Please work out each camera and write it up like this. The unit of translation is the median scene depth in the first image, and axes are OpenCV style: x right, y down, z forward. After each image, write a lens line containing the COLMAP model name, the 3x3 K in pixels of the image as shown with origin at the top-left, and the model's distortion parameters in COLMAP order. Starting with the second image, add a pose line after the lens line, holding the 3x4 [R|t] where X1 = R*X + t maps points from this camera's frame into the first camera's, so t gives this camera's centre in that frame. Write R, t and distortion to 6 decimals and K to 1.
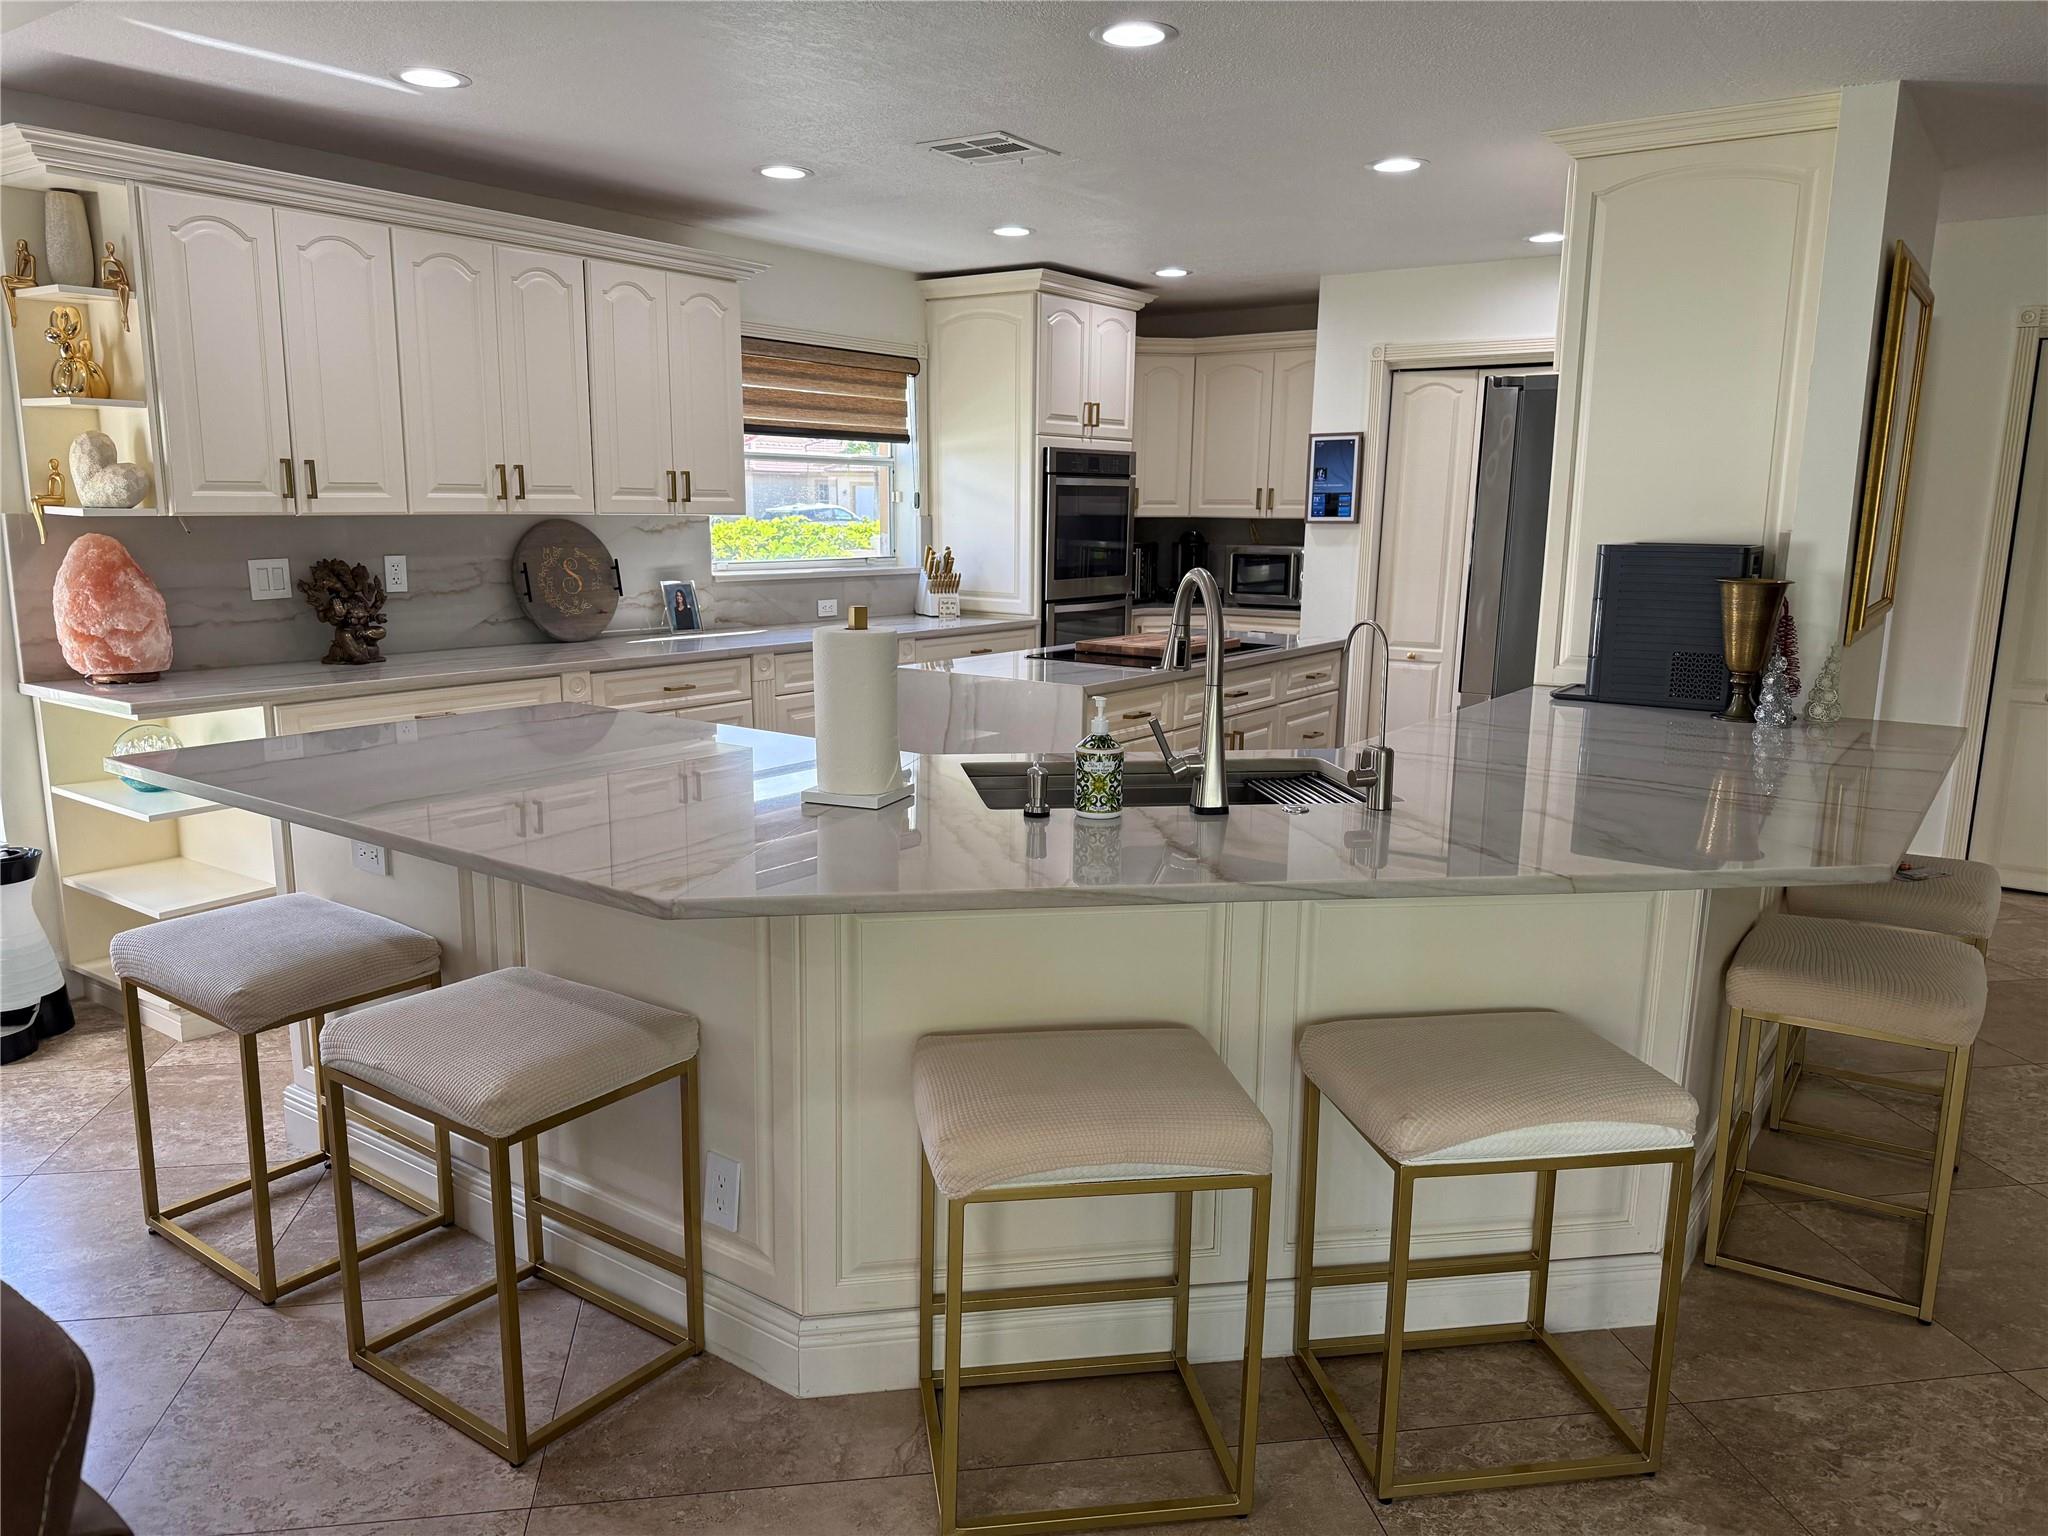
lens RADIAL K [[1449.8, 0, 1032.5], [0, 1449.8, 784.9], [0, 0, 1]] dist [0.053159, -0.062226]
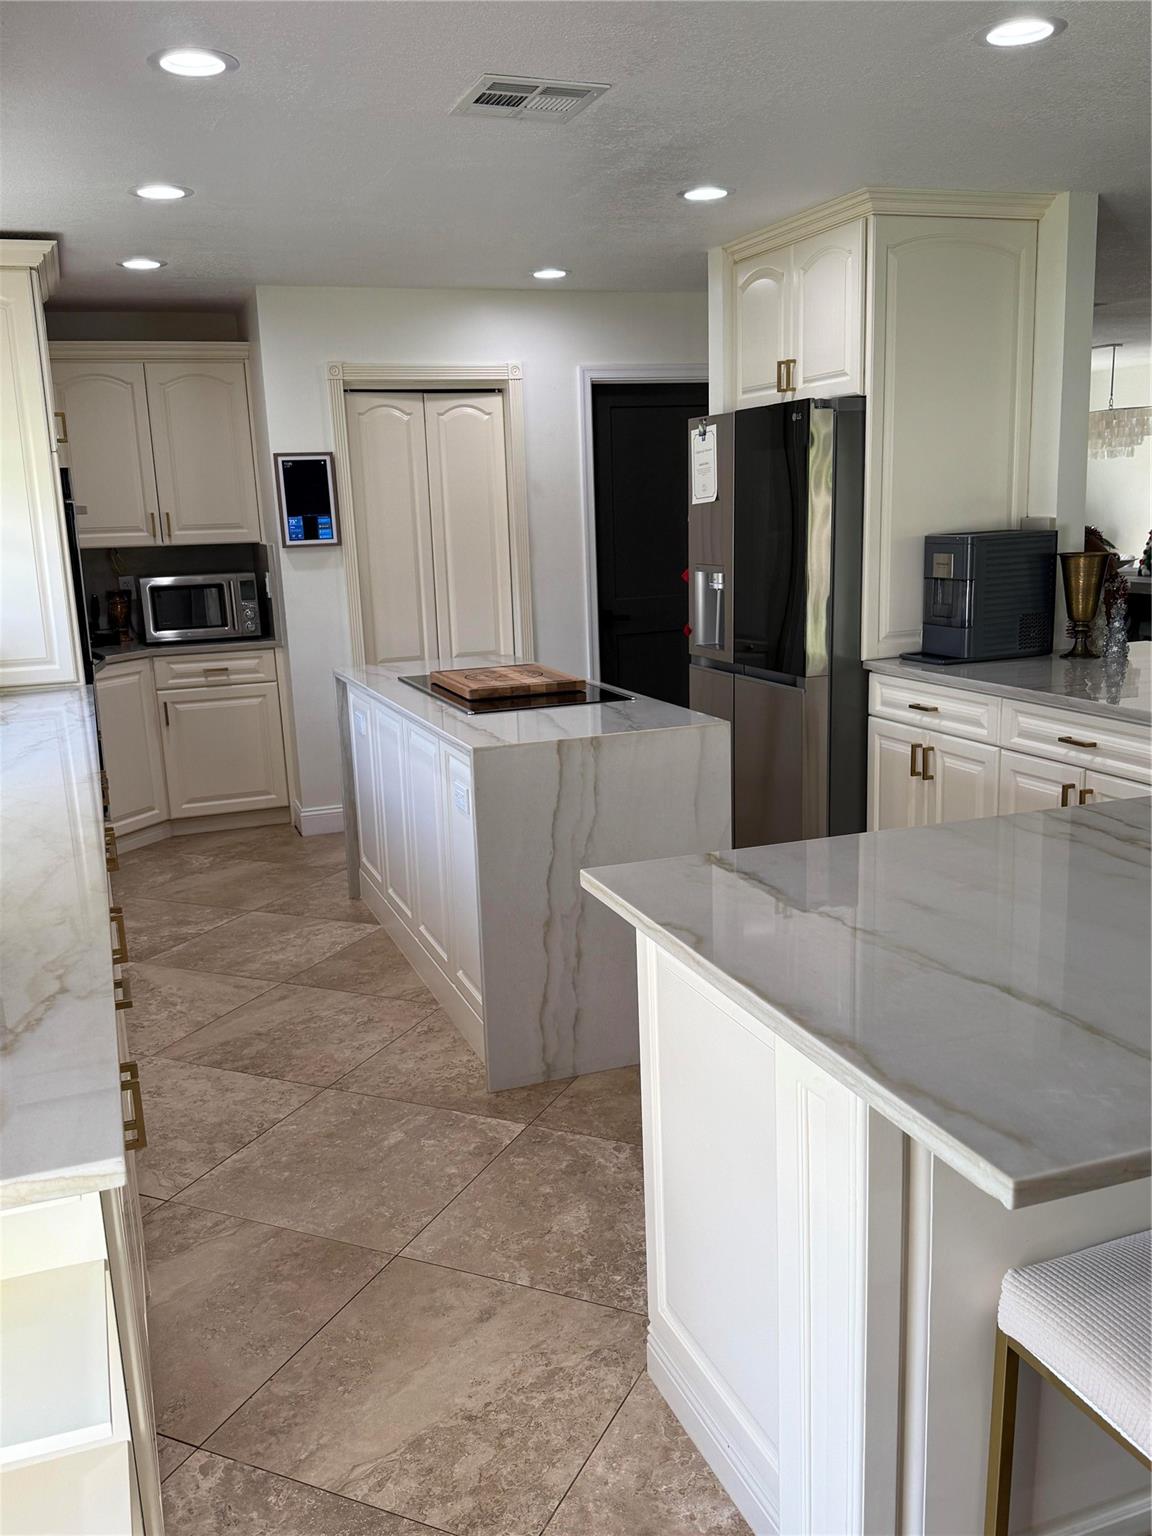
lens RADIAL K [[1288.4, 0, 574.8], [0, 1288.4, 774.7], [0, 0, 1]] dist [0.002824, -0.008914]
pose [[0.559951, -0.198179, 0.804475, -0.773942], [0.200501, 0.974524, 0.100512, -0.158922], [-0.803900, 0.105016, 0.585420, 0.718848]]
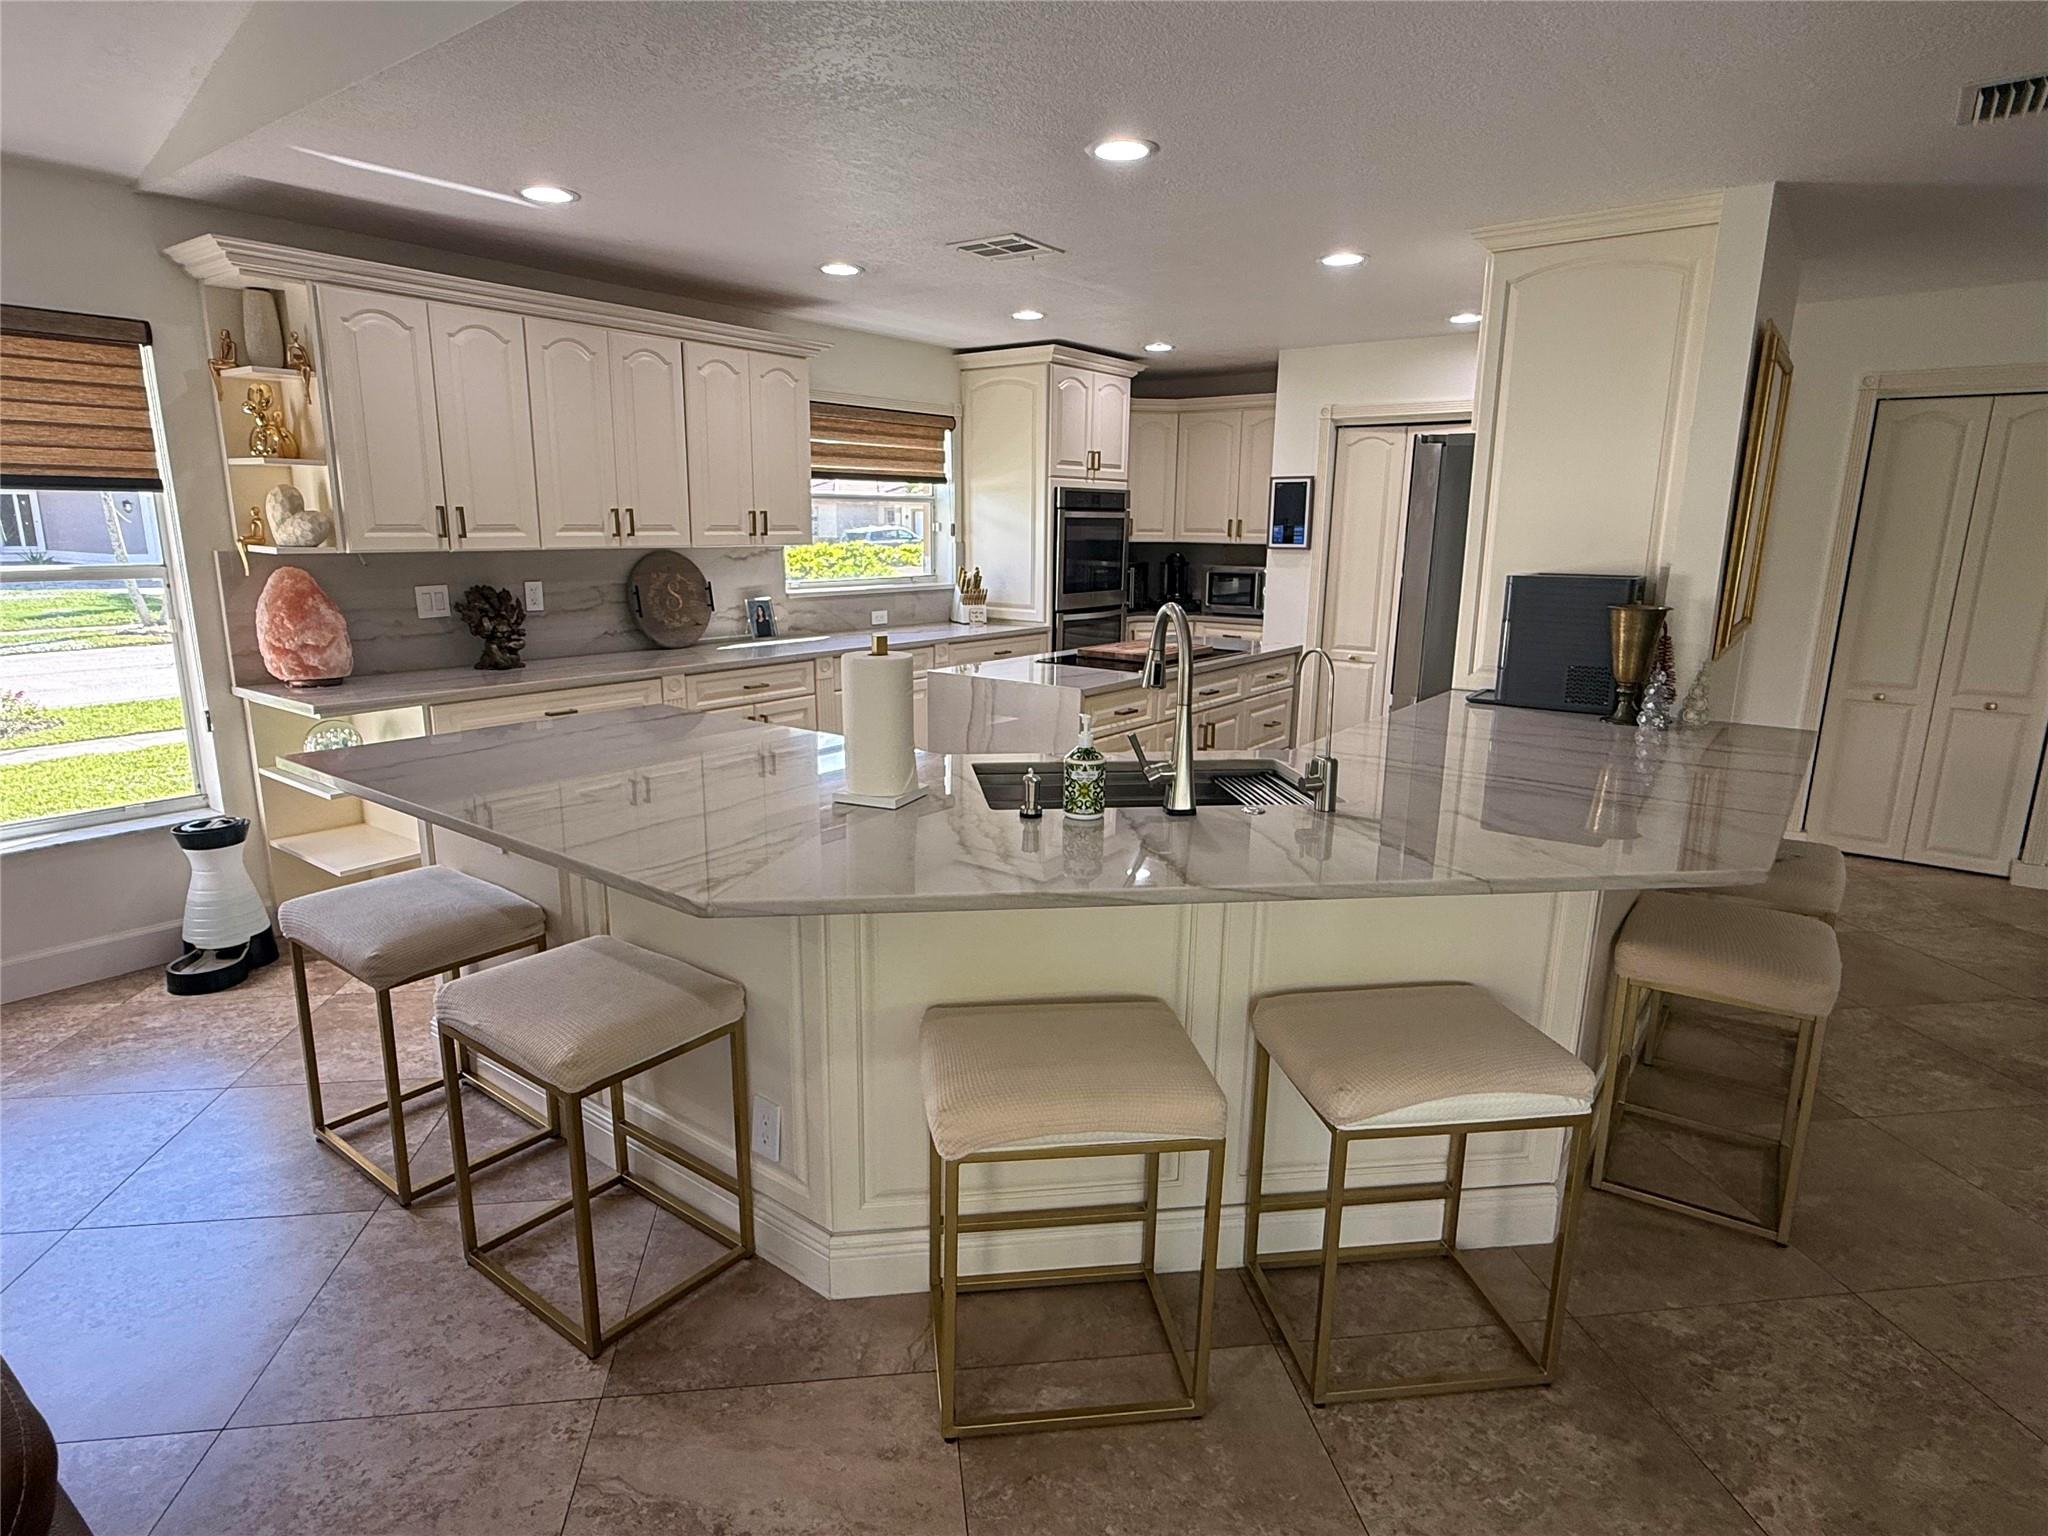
lens RADIAL K [[1113.7, 0, 1018.5], [0, 1113.7, 772.4], [0, 0, 1]] dist [0.000789, 0.003128]
pose [[0.999442, 0.006164, -0.032824, 0.016937], [-0.005228, 0.999580, 0.028513, -0.030428], [0.032986, -0.028325, 0.999054, 0.074286]]
